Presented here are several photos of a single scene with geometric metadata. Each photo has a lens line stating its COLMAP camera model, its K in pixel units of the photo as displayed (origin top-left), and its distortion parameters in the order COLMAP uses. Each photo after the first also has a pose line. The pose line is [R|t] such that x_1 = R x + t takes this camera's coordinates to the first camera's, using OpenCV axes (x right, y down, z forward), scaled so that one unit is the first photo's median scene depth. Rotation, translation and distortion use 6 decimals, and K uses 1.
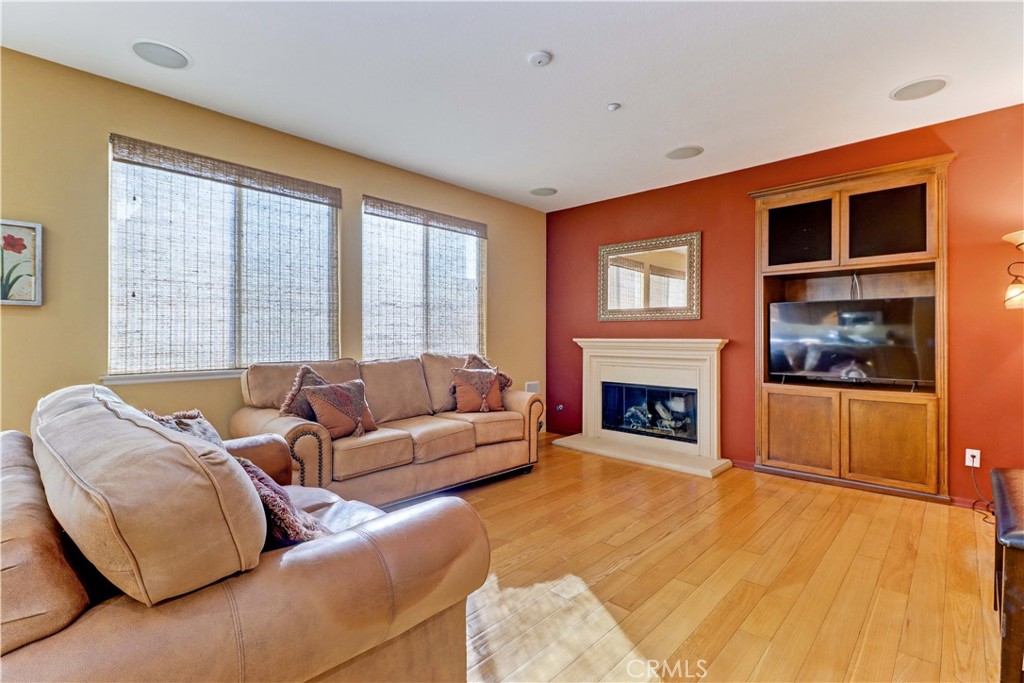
lens RADIAL K [[474.6, 0, 517.4], [0, 474.6, 336.3], [0, 0, 1]] dist [0.014145, -0.008573]
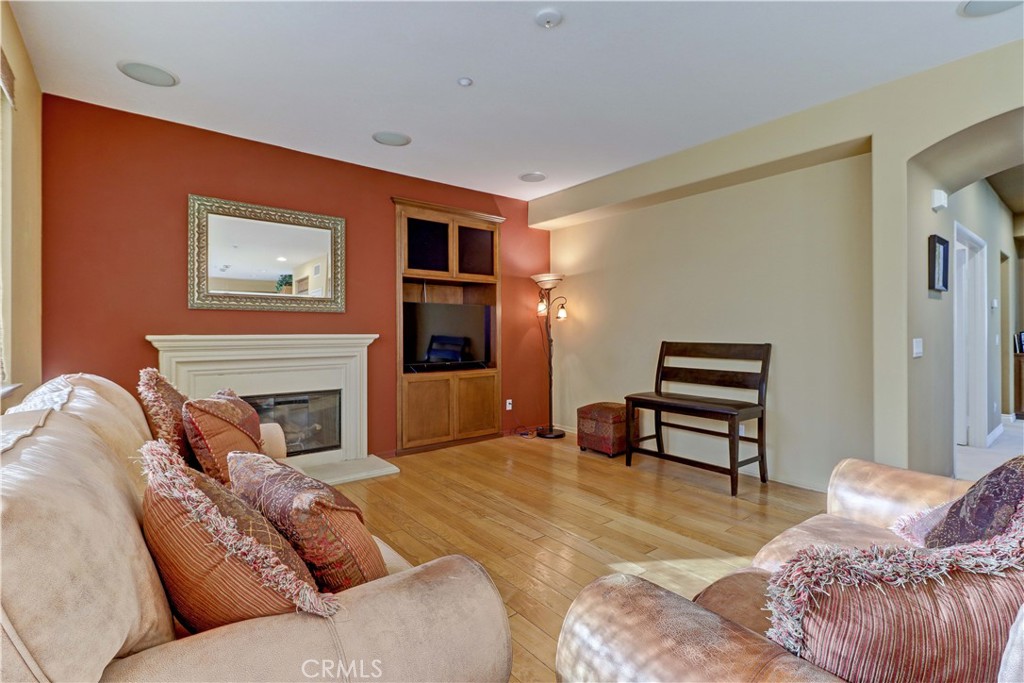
lens RADIAL K [[474.6, 0, 515.7], [0, 474.6, 333.2], [0, 0, 1]] dist [0.014145, -0.008573]
pose [[0.141840, -0.005707, 0.989873, -0.534836], [-0.001347, 0.999981, 0.005958, -0.002820], [-0.989889, -0.002179, 0.141830, 0.593048]]
